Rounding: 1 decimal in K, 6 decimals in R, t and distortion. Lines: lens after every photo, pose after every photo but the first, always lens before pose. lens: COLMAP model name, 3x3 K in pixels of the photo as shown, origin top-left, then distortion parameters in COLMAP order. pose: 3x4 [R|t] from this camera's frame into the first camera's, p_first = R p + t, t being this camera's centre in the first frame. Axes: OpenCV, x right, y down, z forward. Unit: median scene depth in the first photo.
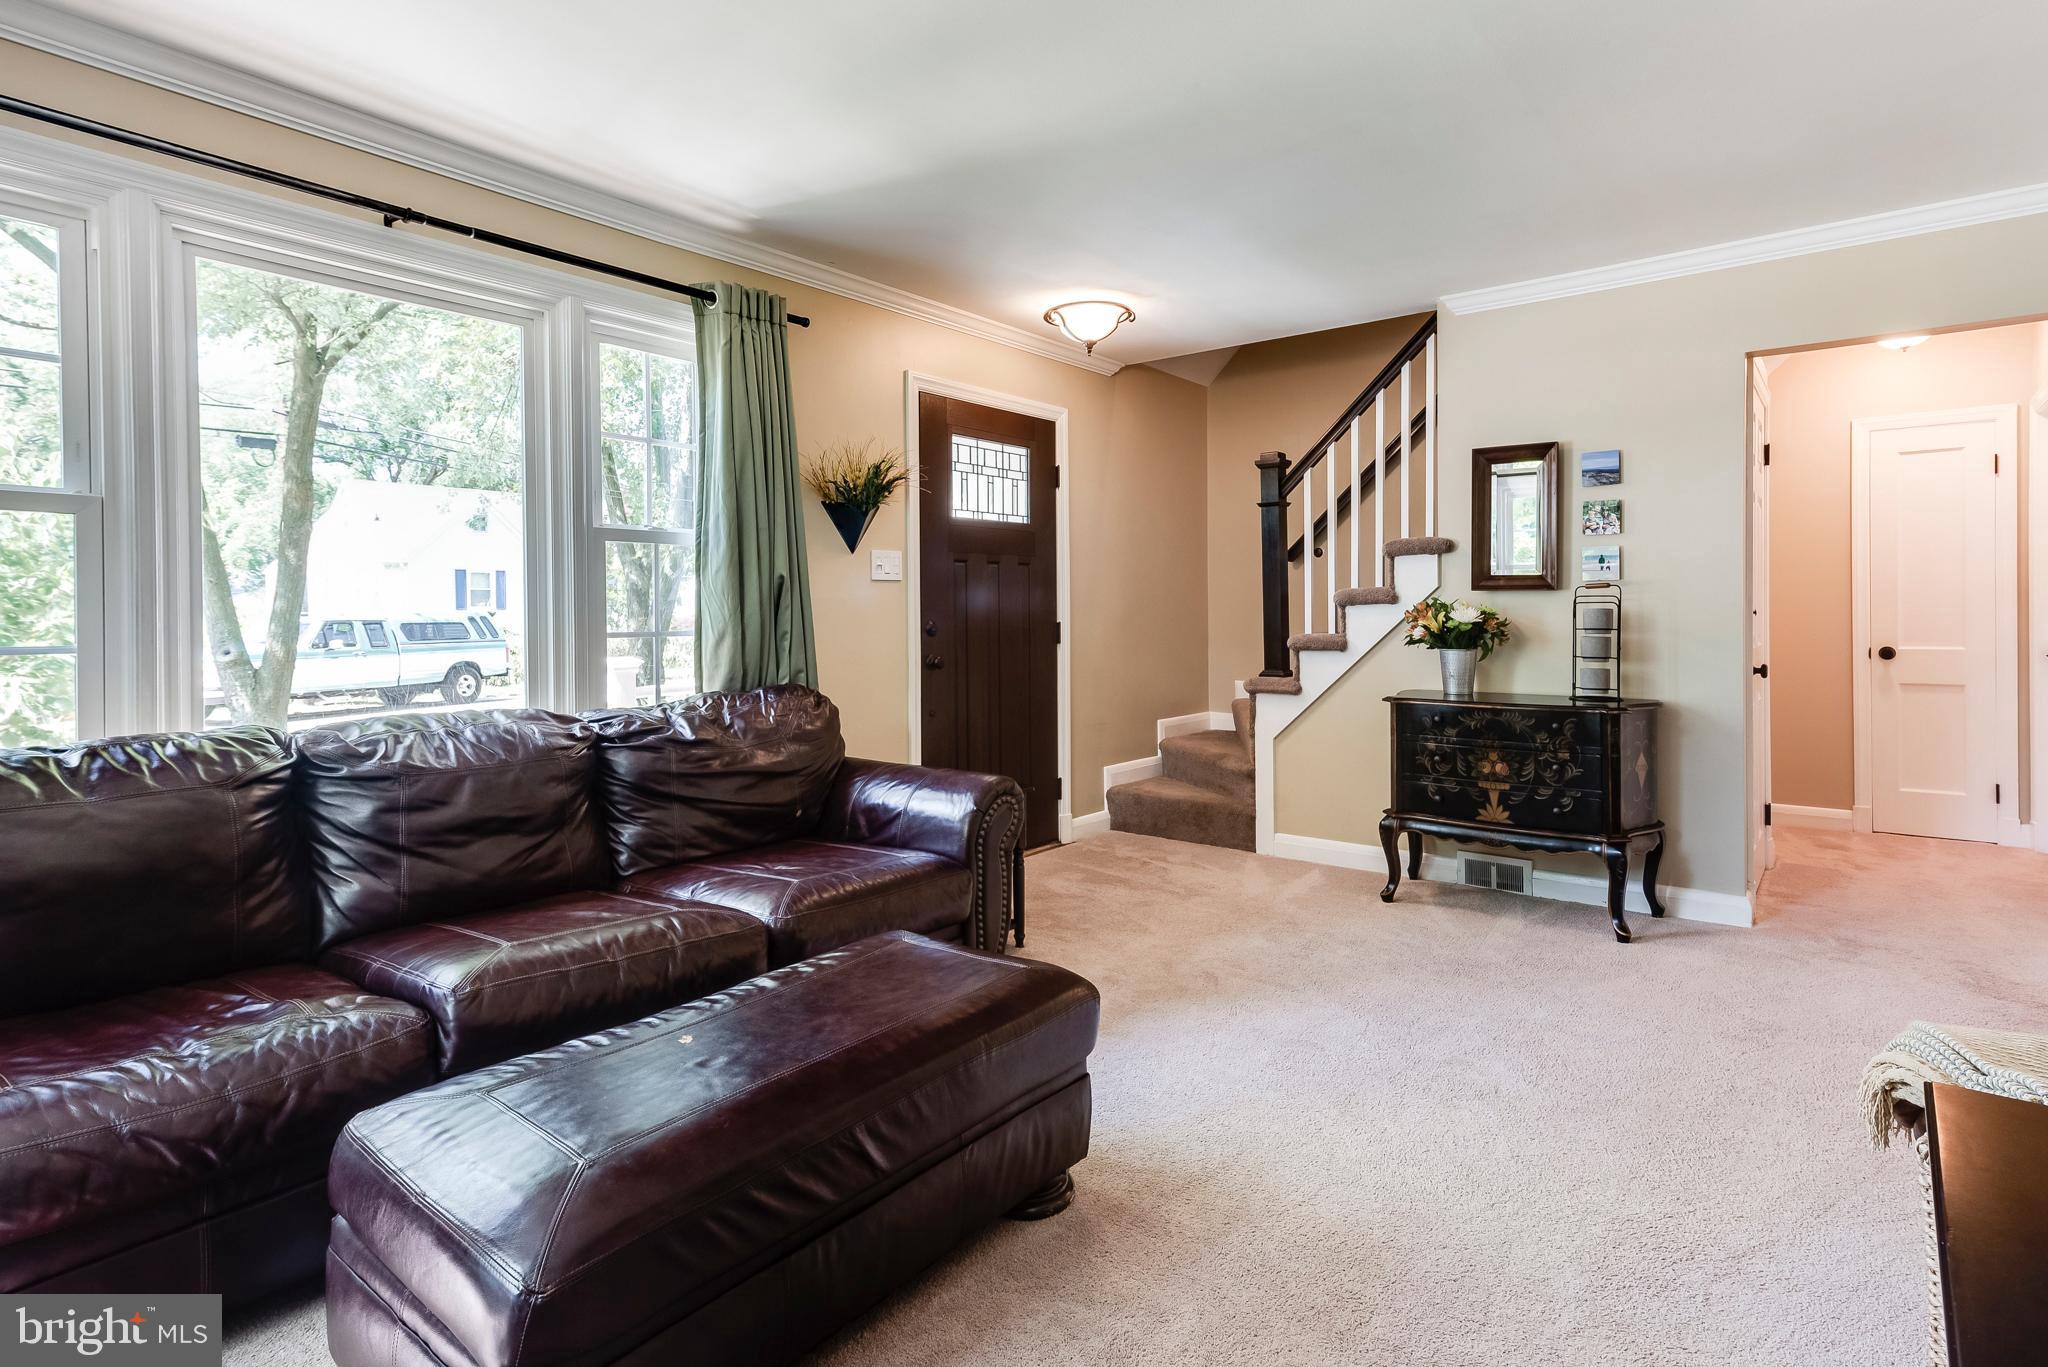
lens RADIAL K [[1041.0, 0, 1037.7], [0, 1041.0, 610.2], [0, 0, 1]] dist [0.000847, -0.000048]
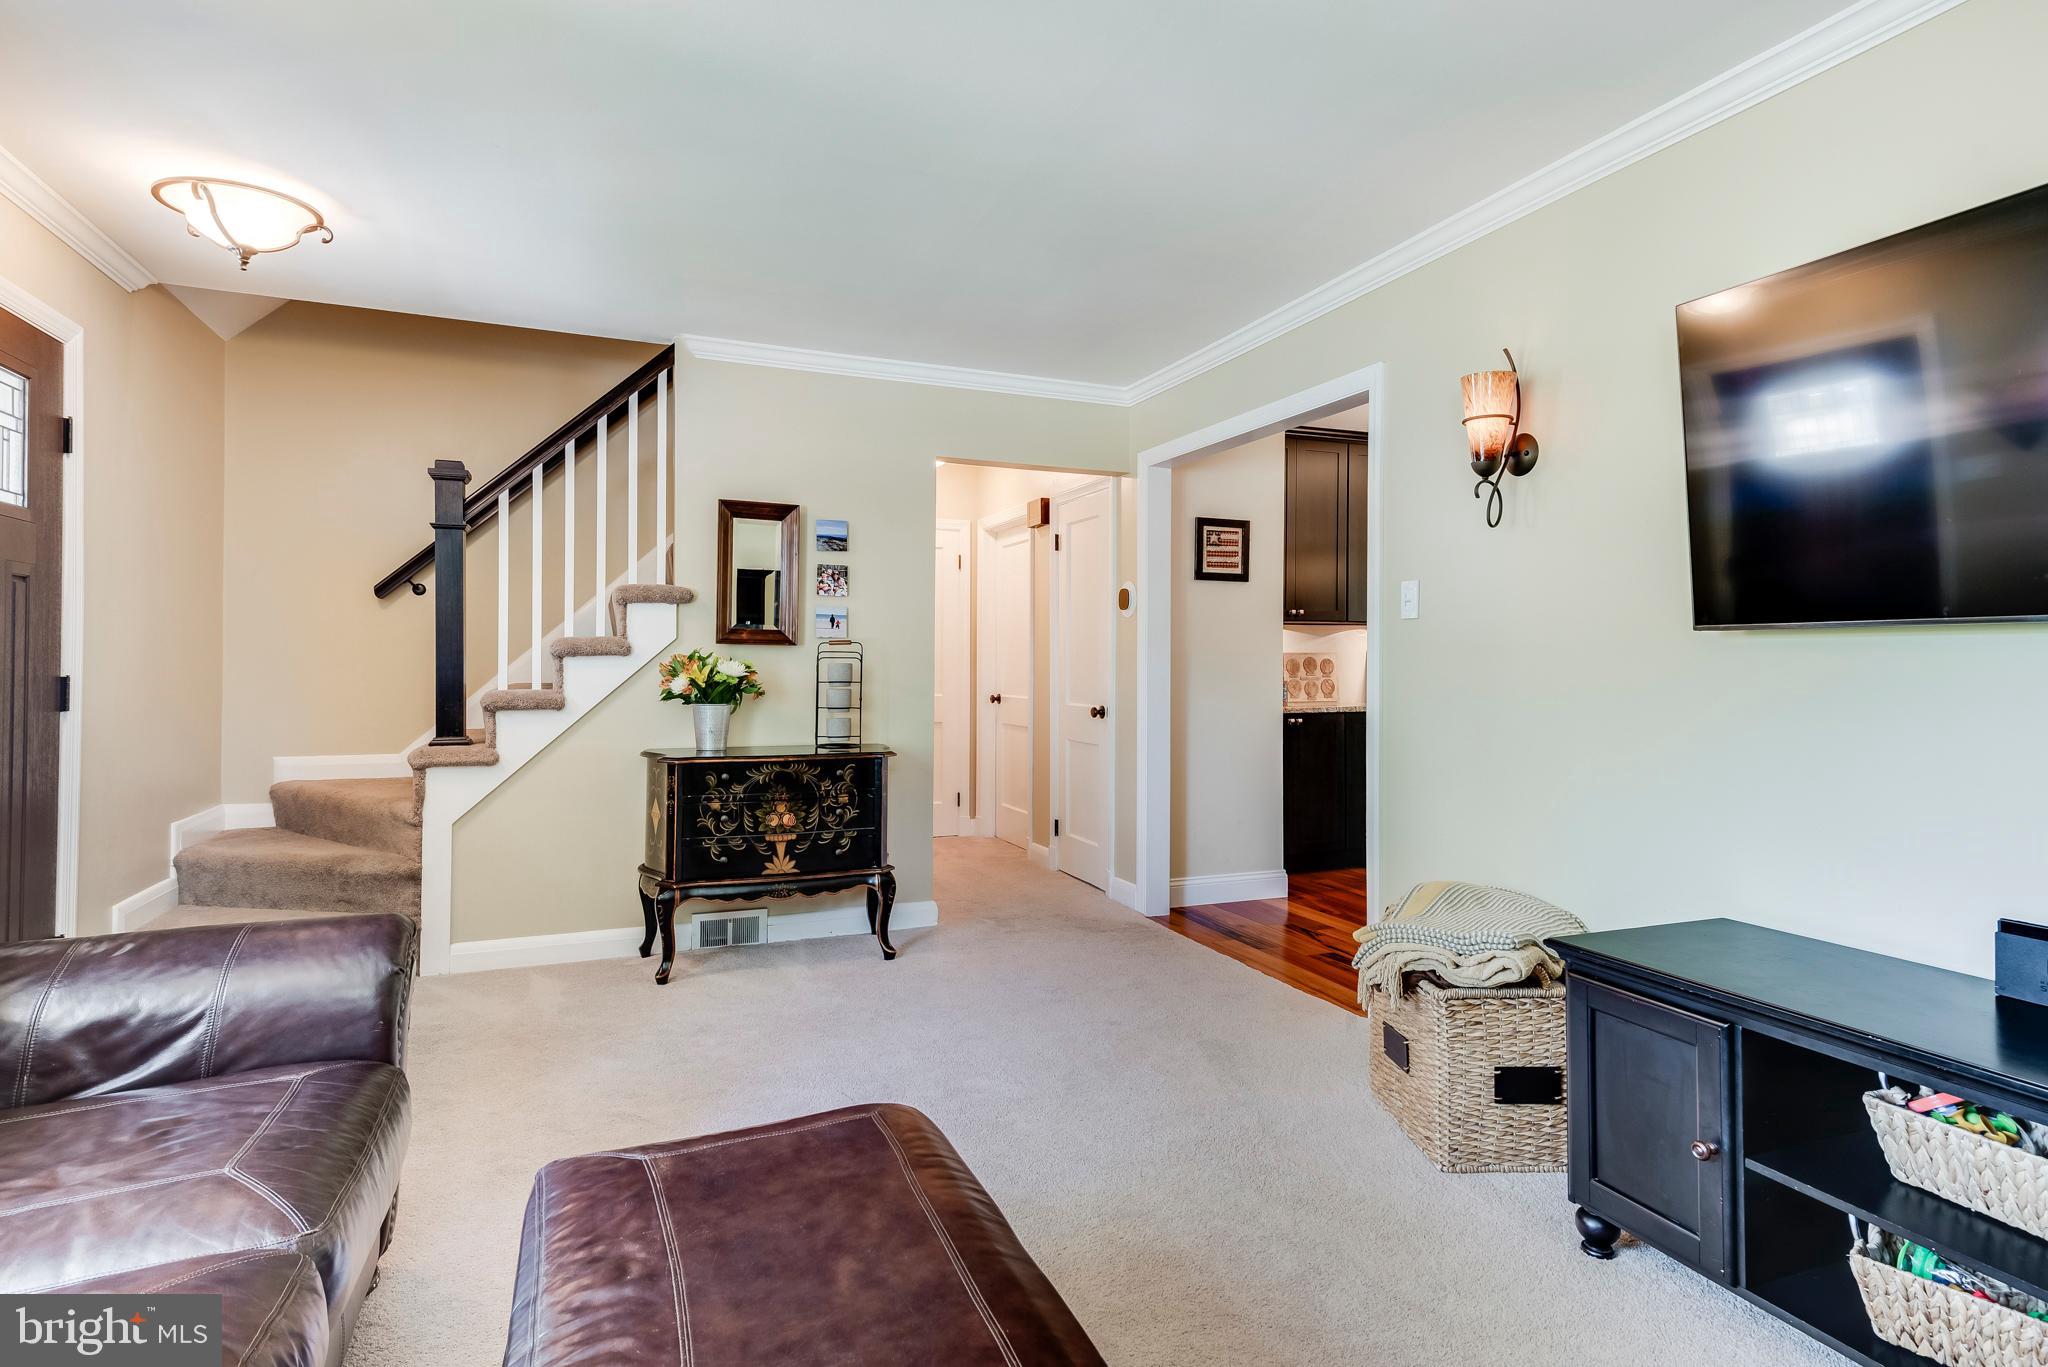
lens RADIAL K [[1064.0, 0, 1091.7], [0, 1064.0, 652.2], [0, 0, 1]] dist [0.011909, -0.001755]
pose [[0.466655, 0.019360, 0.884227, -0.313737], [-0.008531, 0.999812, -0.017389, 0.003760], [-0.884398, 0.000571, 0.466733, 0.229676]]
